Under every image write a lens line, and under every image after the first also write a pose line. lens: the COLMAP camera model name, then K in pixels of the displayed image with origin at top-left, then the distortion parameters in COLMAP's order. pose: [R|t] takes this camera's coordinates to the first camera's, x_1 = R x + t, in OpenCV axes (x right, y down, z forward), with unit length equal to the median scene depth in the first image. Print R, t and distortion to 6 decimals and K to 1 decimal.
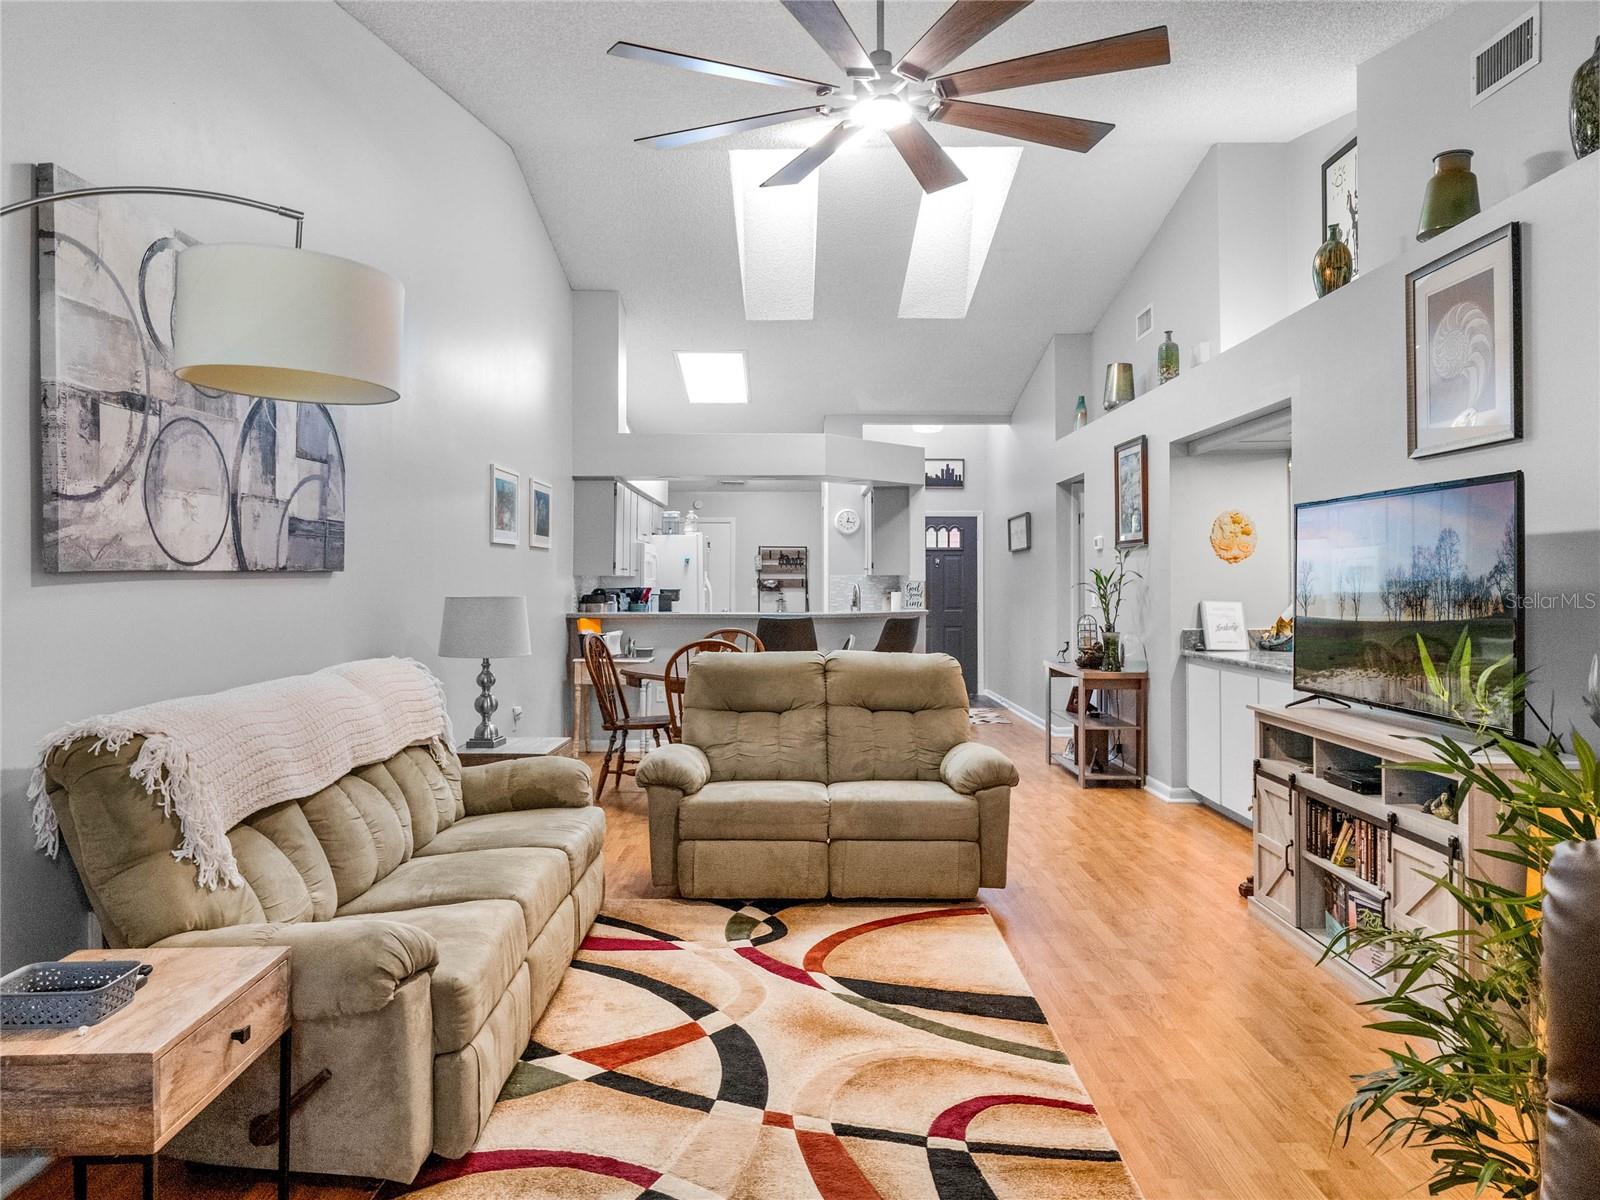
lens RADIAL K [[1057.4, 0, 786.4], [0, 1057.4, 570.1], [0, 0, 1]] dist [-0.003789, 0.002497]
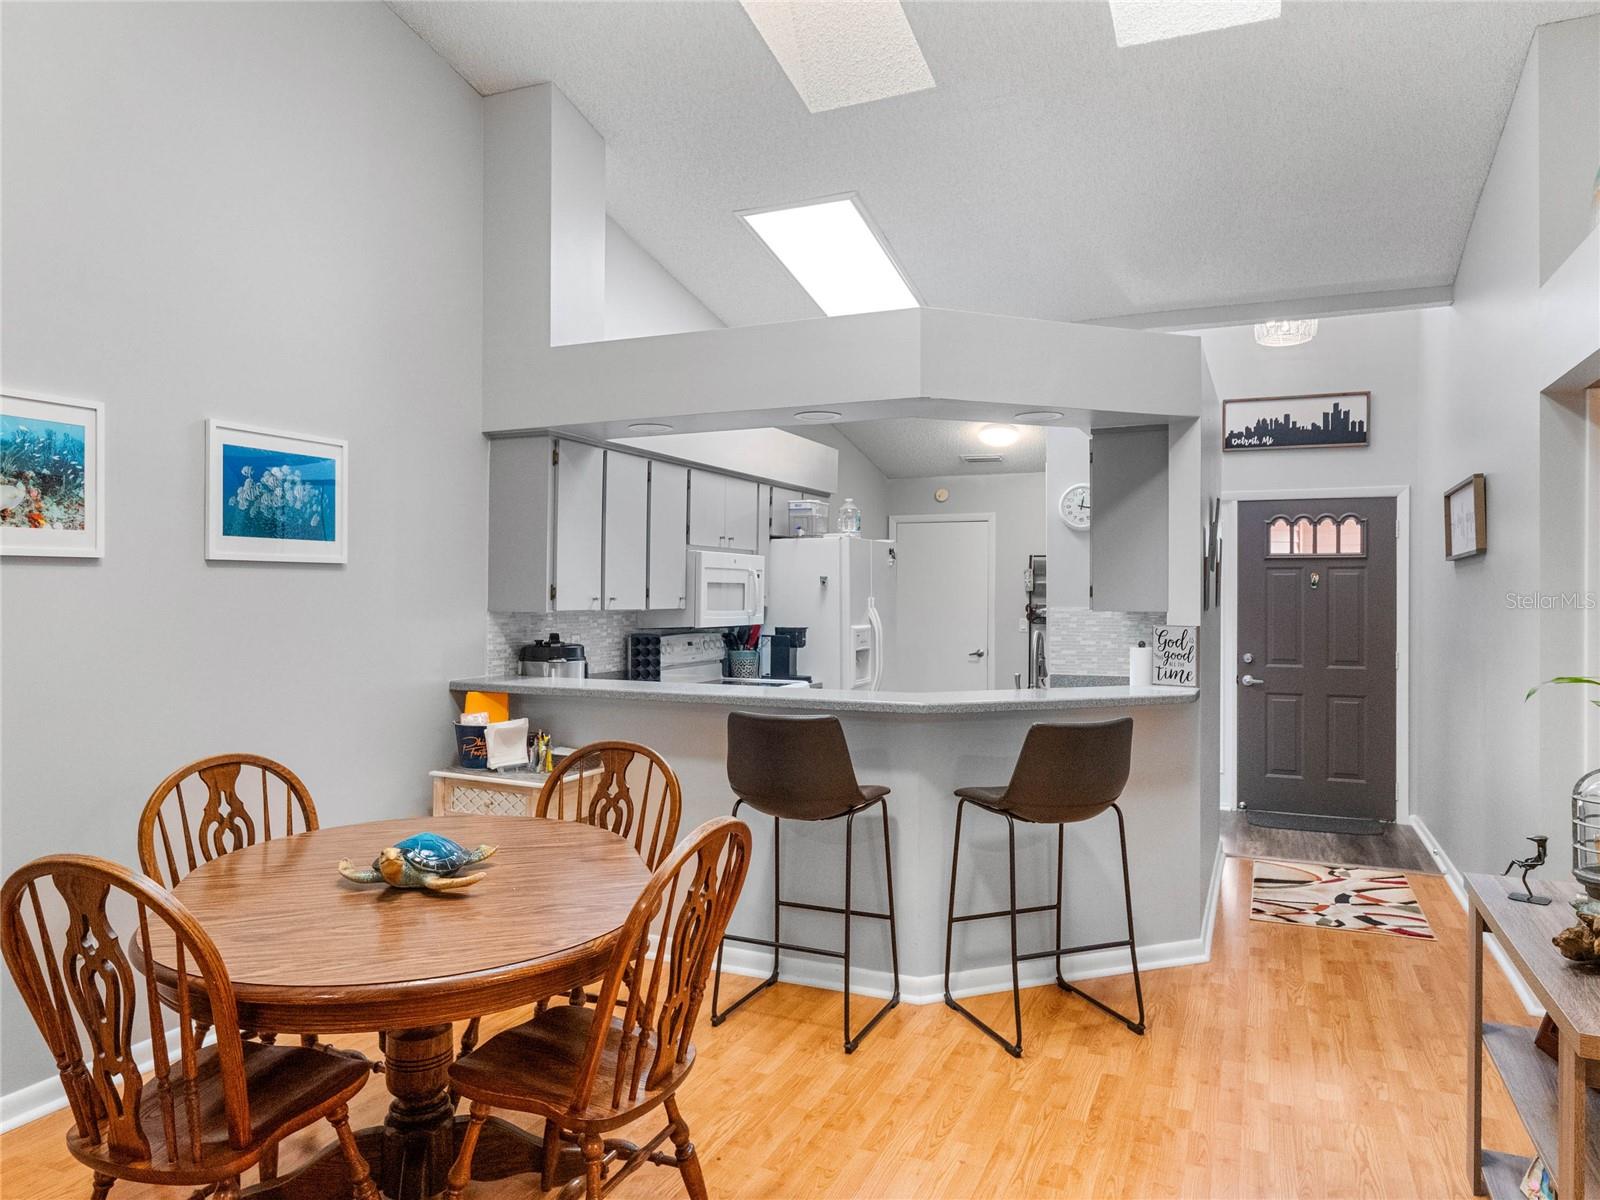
lens RADIAL K [[1057.4, 0, 793.3], [0, 1057.4, 592.8], [0, 0, 1]] dist [-0.003789, 0.002497]
pose [[0.914756, 0.002645, -0.403997, 0.359899], [0.001636, 0.999946, 0.010252, -0.021724], [0.404003, -0.010039, 0.914703, 1.174185]]
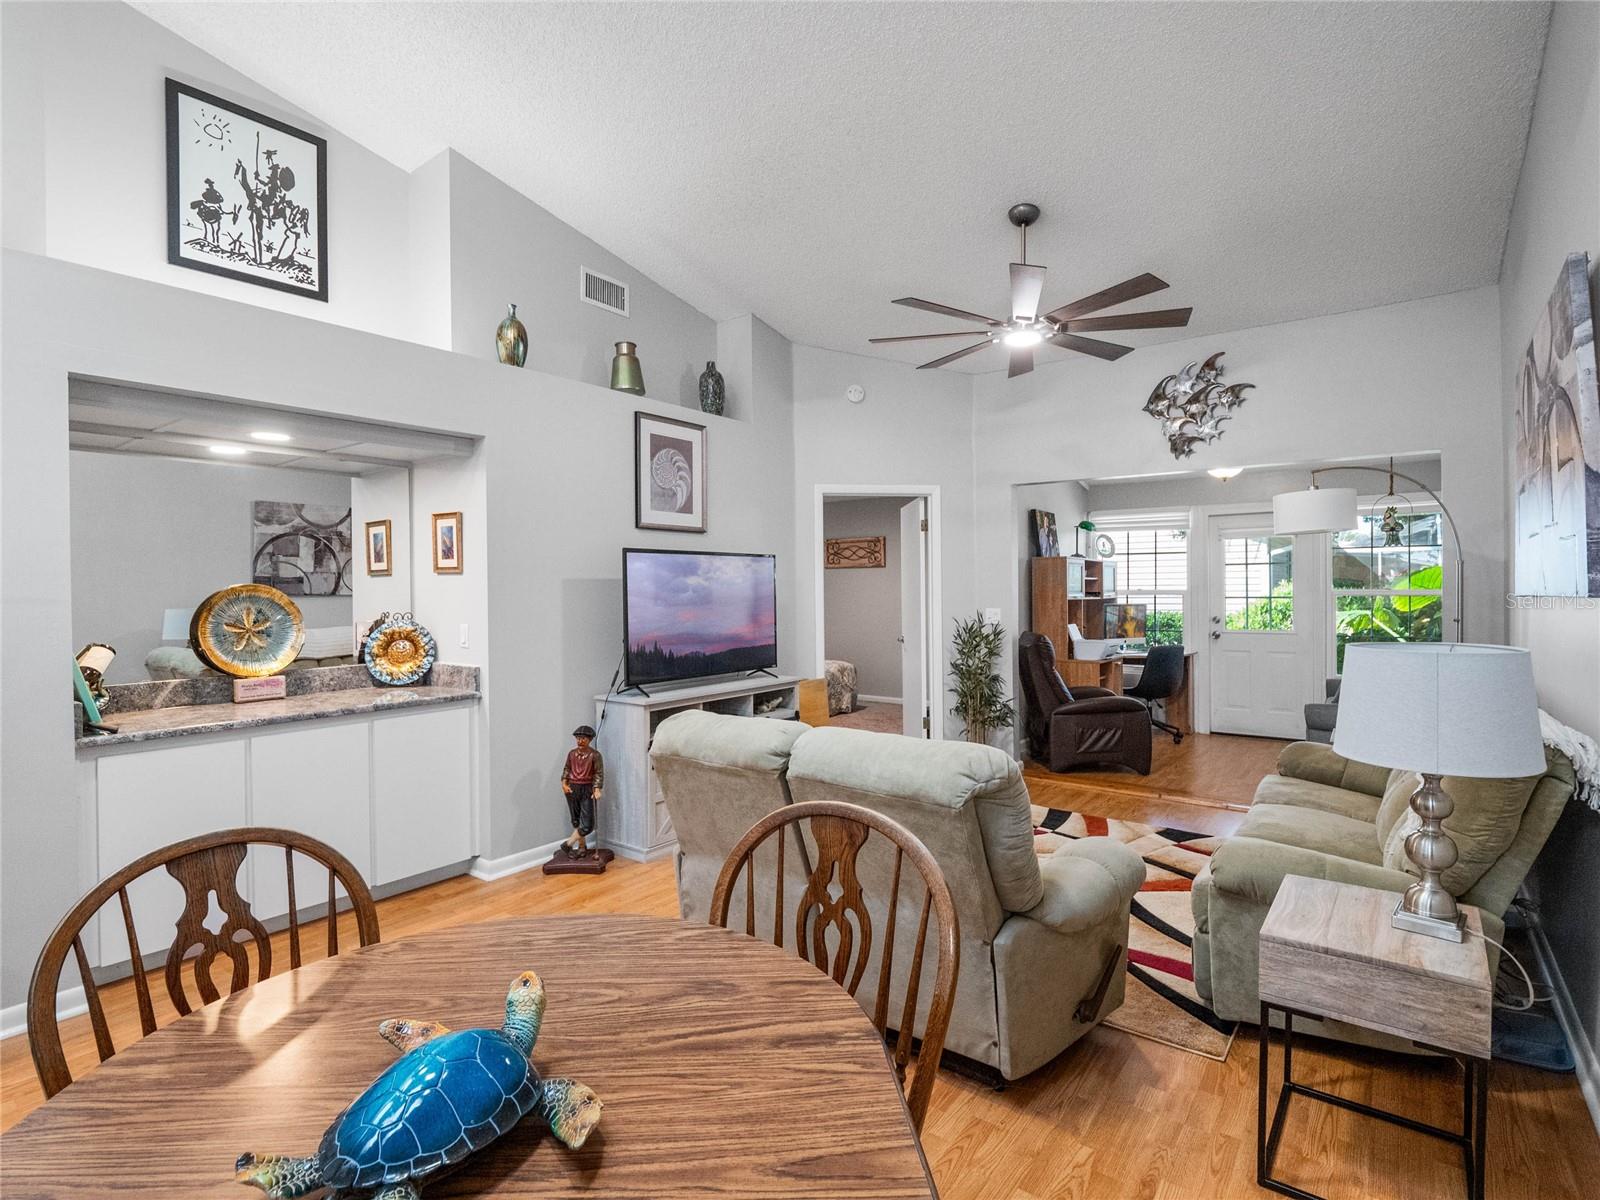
lens RADIAL K [[801.4, 0, 796.0], [0, 801.4, 595.5], [0, 0, 1]] dist [-0.004954, -0.005310]
pose [[-0.800193, 0.002418, 0.599738, -0.318179], [0.003098, 0.999995, 0.000102, -0.002927], [-0.599735, 0.001940, -0.800197, 1.792973]]
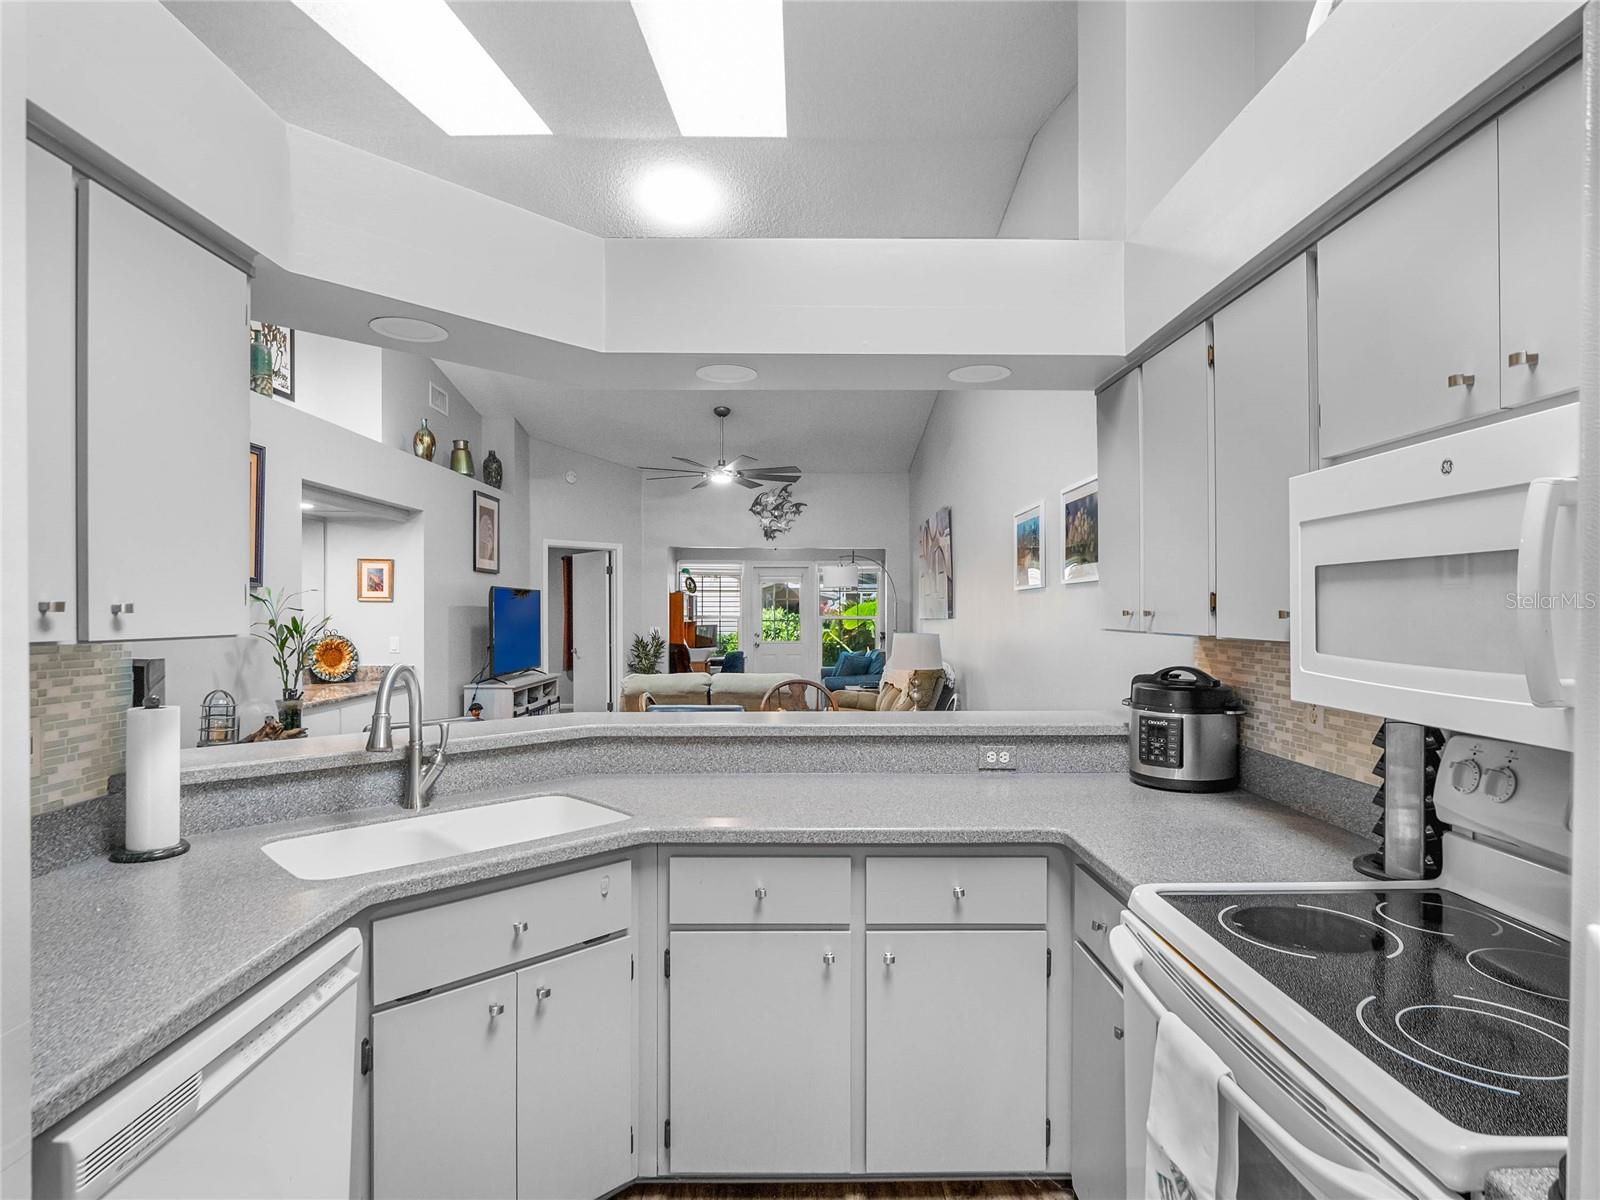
lens RADIAL K [[852.6, 0, 801.1], [0, 852.6, 610.7], [0, 0, 1]] dist [-0.005172, -0.003608]
pose [[-0.999927, 0.000485, -0.012085, -0.097180], [0.000612, 0.999944, -0.010551, 0.001596], [0.012079, -0.010558, -0.999871, 2.814280]]
